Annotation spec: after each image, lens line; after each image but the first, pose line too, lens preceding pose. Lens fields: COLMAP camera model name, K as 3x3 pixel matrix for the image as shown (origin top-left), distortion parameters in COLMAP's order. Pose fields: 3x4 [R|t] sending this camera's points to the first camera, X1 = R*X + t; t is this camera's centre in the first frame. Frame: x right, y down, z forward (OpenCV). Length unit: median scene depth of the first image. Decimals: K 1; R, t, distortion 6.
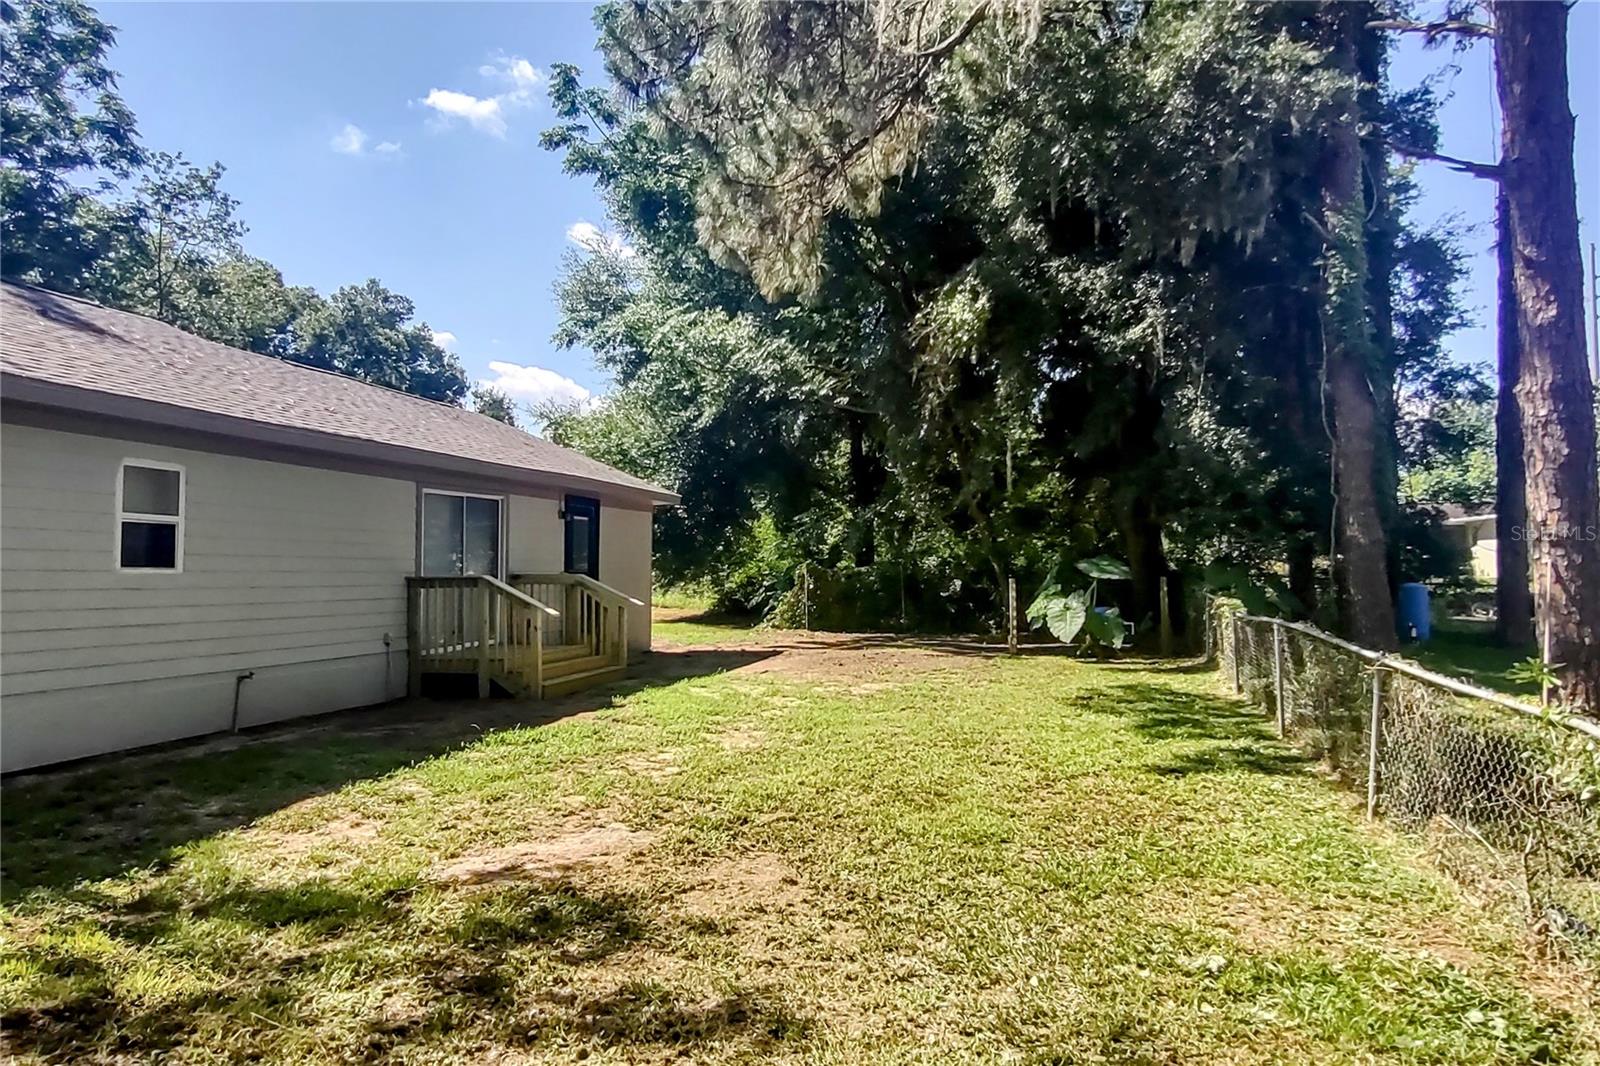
lens RADIAL K [[992.1, 0, 791.3], [0, 992.1, 513.7], [0, 0, 1]] dist [-0.004886, 0.001464]
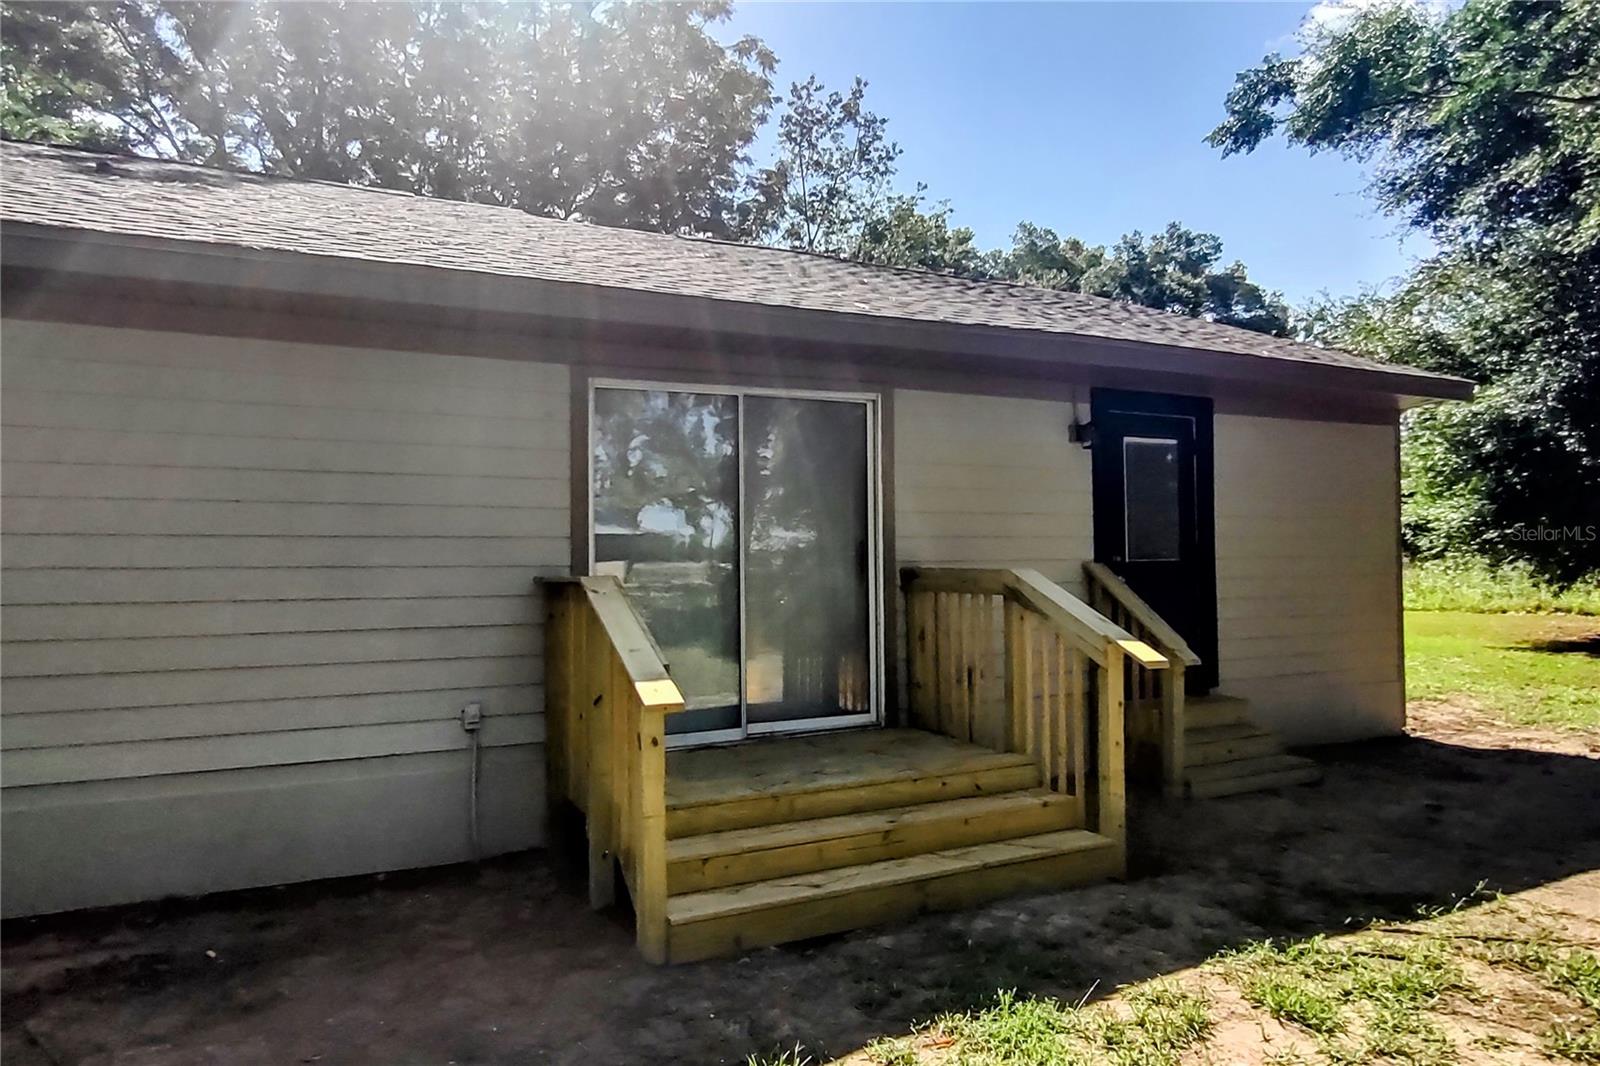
lens RADIAL K [[992.1, 0, 791.3], [0, 992.1, 513.7], [0, 0, 1]] dist [-0.004886, 0.001464]
pose [[0.663025, -0.034236, -0.747814, 0.011346], [0.048127, 0.998837, -0.003058, 0.026245], [0.747049, -0.033962, 0.663901, 0.492778]]
